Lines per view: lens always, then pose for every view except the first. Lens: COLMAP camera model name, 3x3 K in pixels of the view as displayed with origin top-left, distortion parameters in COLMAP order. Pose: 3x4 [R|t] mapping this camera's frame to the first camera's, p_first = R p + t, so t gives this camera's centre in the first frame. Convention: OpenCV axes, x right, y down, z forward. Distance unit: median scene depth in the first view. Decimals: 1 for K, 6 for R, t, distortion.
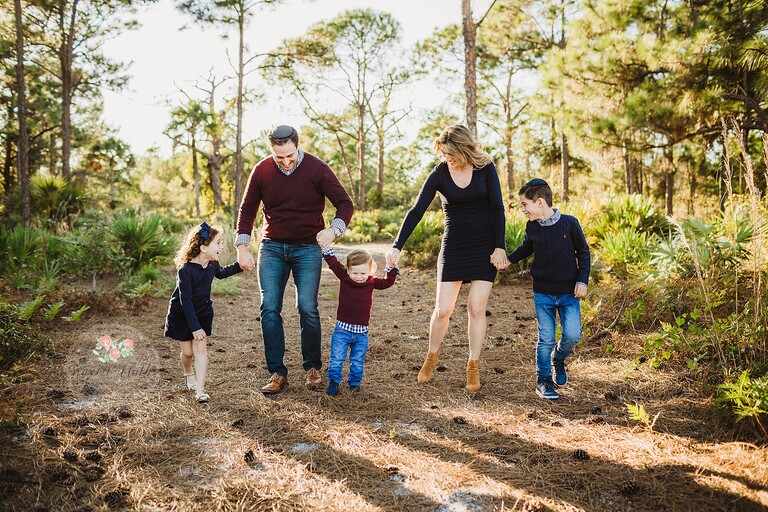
lens RADIAL K [[770.1, 0, 382.5], [0, 770.1, 252.0], [0, 0, 1]] dist [-0.061884, 0.000000]
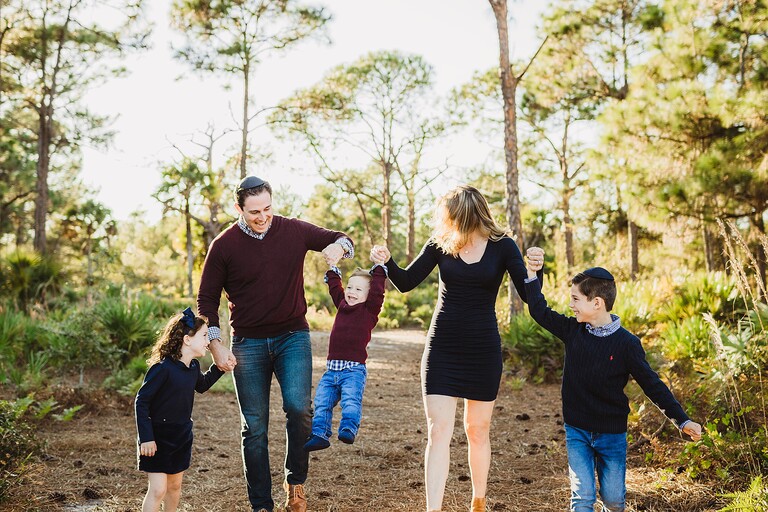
lens RADIAL K [[770.1, 0, 343.9], [0, 770.1, 263.3], [0, 0, 1]] dist [-0.061884, 0.000000]
pose [[0.997973, -0.002149, -0.063610, -0.021017], [-0.005299, 0.993154, -0.116690, 0.014971], [0.063425, 0.116791, 0.991129, 0.177466]]
